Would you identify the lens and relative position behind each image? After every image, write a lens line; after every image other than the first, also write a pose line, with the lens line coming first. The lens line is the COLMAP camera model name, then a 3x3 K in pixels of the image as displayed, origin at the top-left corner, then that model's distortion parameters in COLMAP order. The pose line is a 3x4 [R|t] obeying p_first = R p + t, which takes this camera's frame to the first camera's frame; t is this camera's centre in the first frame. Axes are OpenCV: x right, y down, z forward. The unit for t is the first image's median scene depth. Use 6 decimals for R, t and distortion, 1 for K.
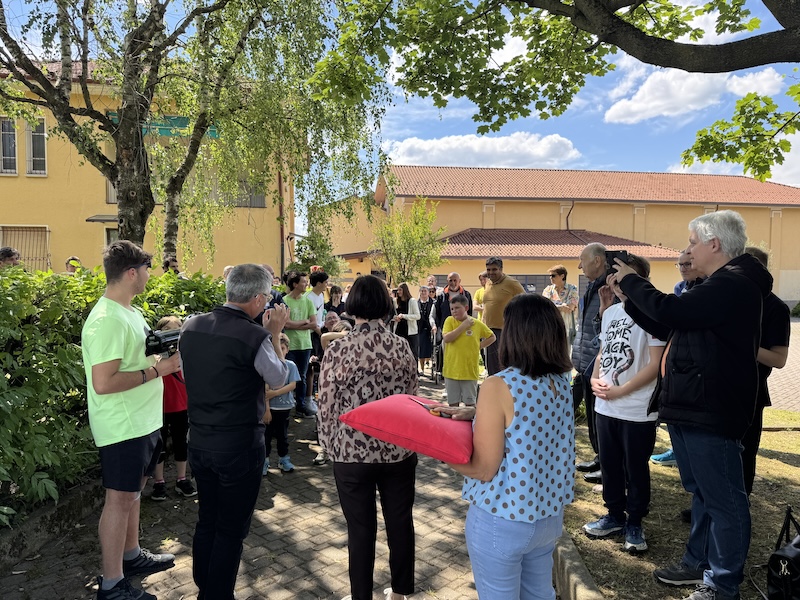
lens RADIAL K [[532.1, 0, 400.0], [0, 532.1, 300.0], [0, 0, 1]] dist [-0.006793, -0.017991]
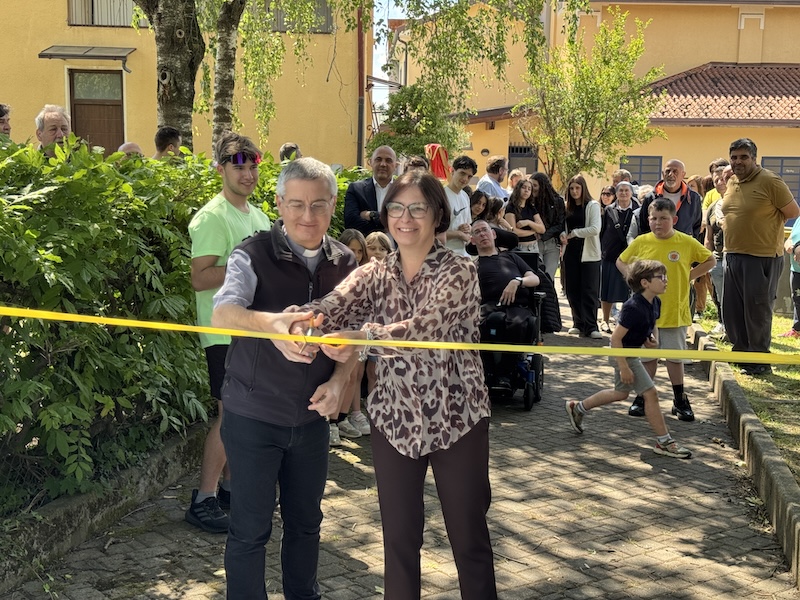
lens RADIAL K [[1087.0, 0, 400.0], [0, 1087.0, 300.0], [0, 0, 1]] dist [0.034901, 0.001674]
pose [[0.989745, 0.036611, -0.138075, -0.026015], [-0.024018, 0.995488, 0.091794, -0.001522], [0.140813, -0.087536, 0.986159, -0.248159]]
